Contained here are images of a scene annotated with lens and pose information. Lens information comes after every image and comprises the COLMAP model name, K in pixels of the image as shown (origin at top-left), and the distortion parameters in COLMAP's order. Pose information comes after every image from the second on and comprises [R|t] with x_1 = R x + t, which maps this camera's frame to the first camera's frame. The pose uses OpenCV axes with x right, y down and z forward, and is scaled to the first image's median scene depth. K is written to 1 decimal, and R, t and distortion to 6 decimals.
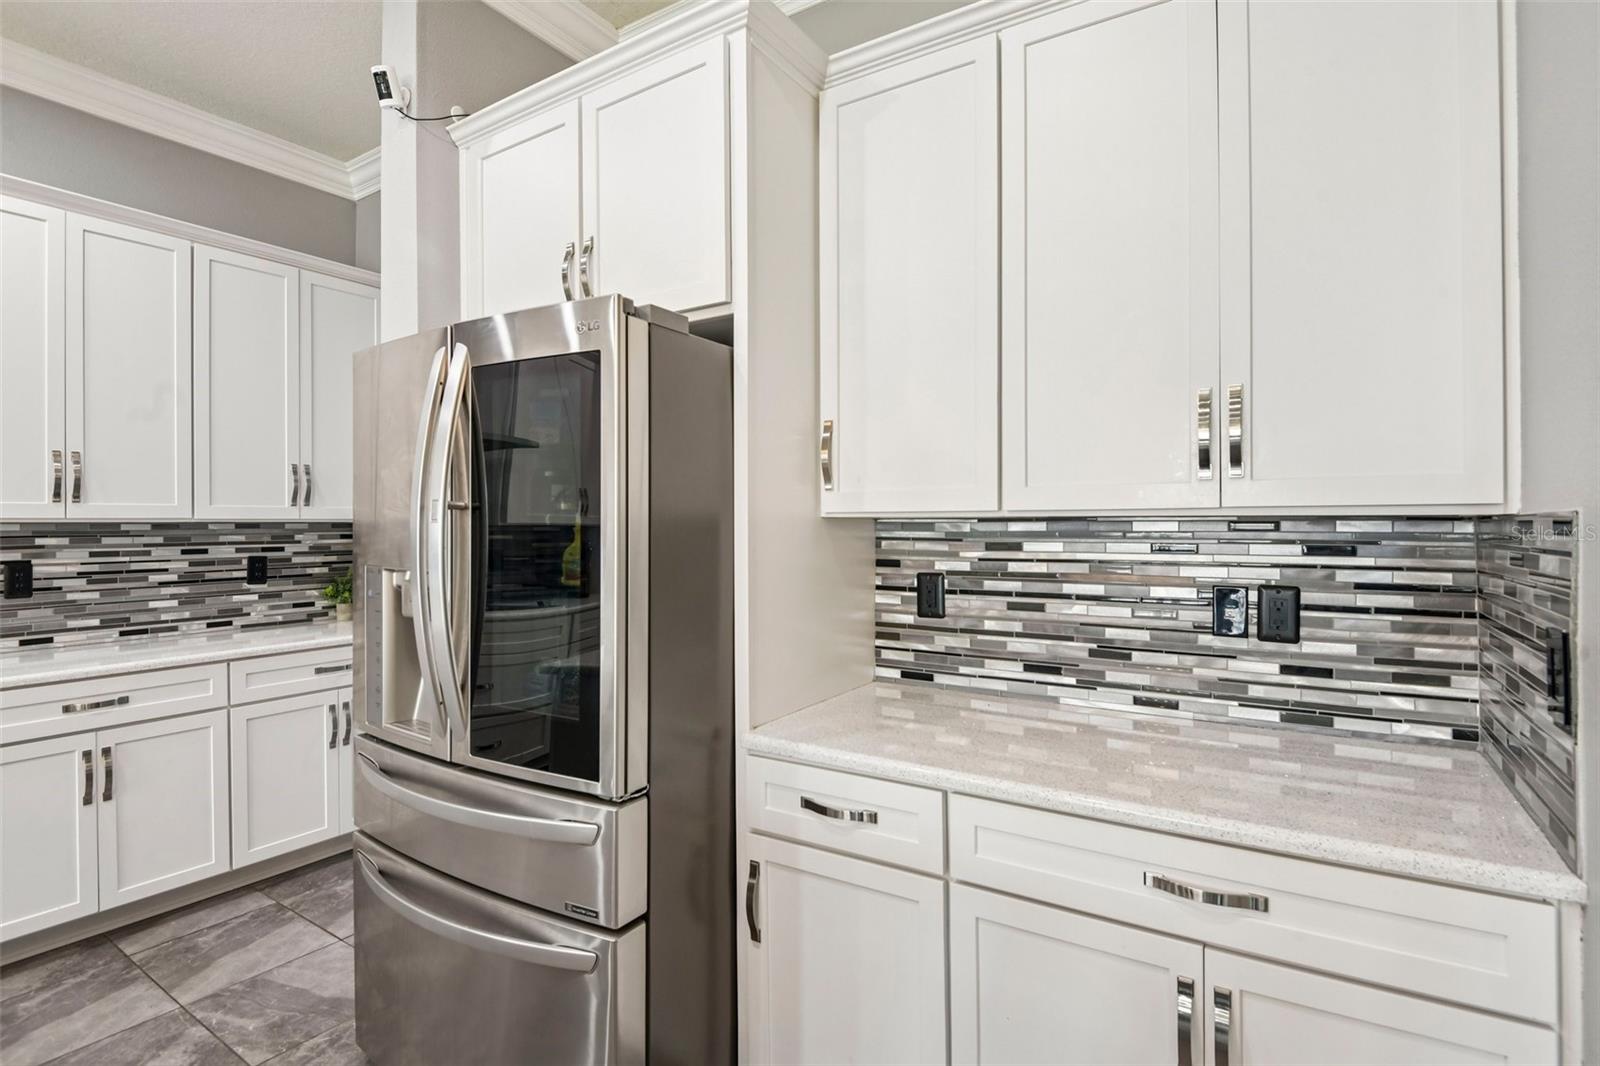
lens RADIAL K [[760.6, 0, 798.6], [0, 760.6, 530.8], [0, 0, 1]] dist [-0.024814, -0.008823]
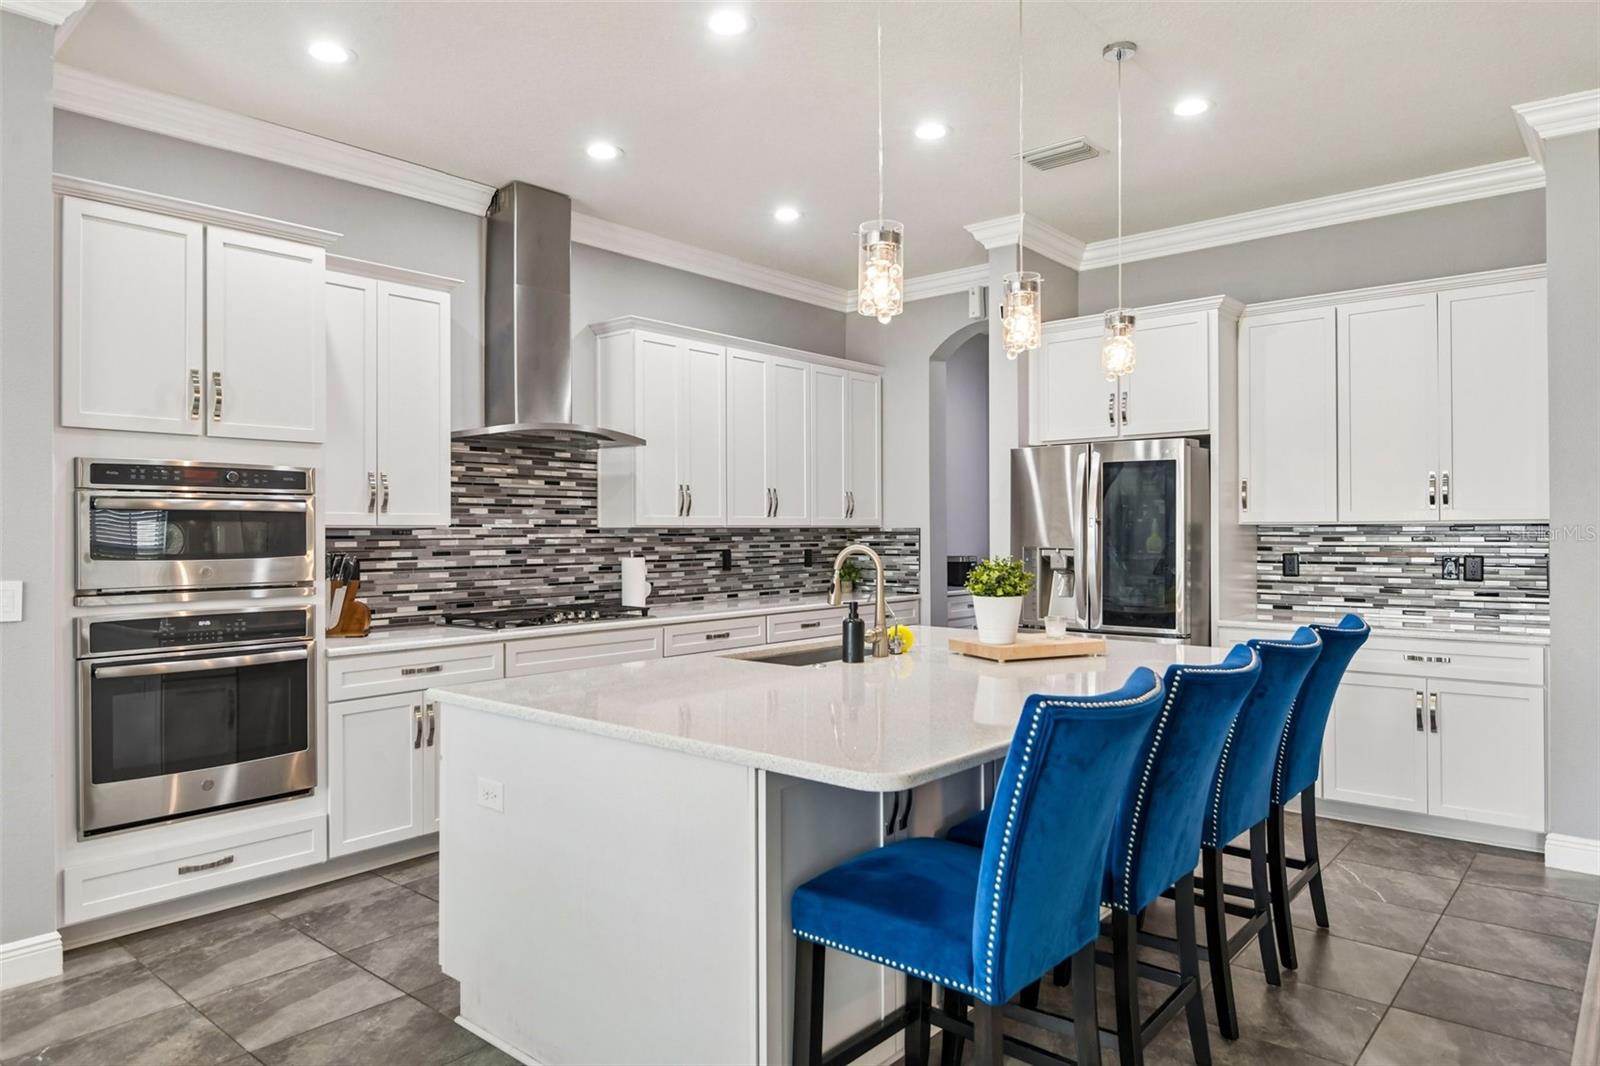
lens RADIAL K [[998.7, 0, 805.8], [0, 998.7, 521.5], [0, 0, 1]] dist [0.006157, -0.013795]
pose [[0.988883, -0.001655, -0.148684, -0.607263], [-0.000935, 0.999849, -0.017352, 0.017871], [0.148691, 0.017298, 0.988732, -1.544178]]
